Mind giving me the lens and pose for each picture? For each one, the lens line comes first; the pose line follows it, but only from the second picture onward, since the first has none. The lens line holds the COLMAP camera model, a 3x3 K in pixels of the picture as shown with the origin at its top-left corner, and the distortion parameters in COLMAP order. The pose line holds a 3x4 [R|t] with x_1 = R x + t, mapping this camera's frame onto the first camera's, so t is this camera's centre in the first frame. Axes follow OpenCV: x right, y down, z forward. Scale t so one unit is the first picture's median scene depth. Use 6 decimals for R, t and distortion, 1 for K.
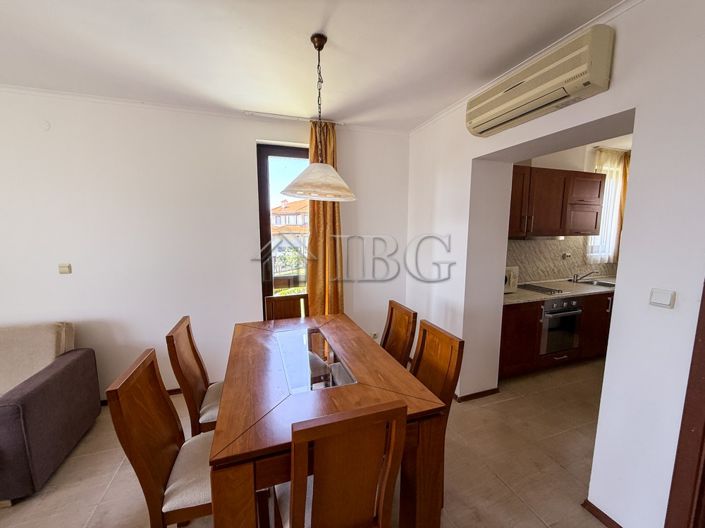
lens RADIAL K [[280.5, 0, 350.6], [0, 280.5, 264.7], [0, 0, 1]] dist [0.000390, -0.000077]
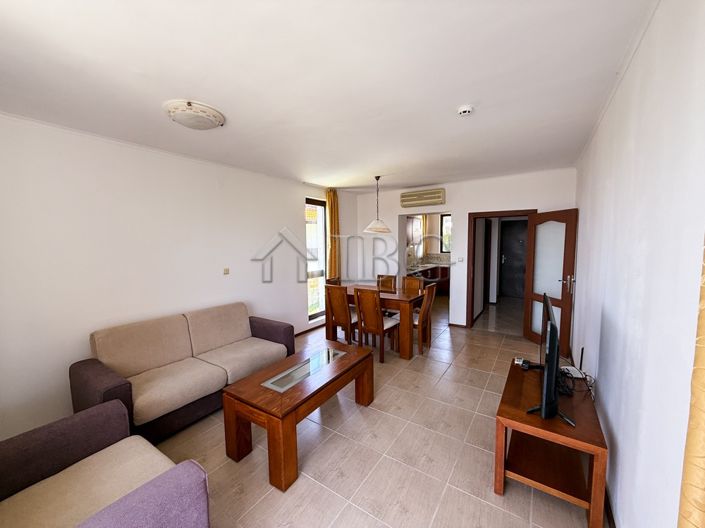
lens RADIAL K [[280.5, 0, 350.6], [0, 280.5, 264.7], [0, 0, 1]] dist [0.000390, -0.000077]
pose [[0.798304, -0.055212, 0.599718, -1.394040], [0.085720, 0.996067, -0.022403, 0.072108], [-0.596123, 0.069292, 0.799898, -0.678247]]
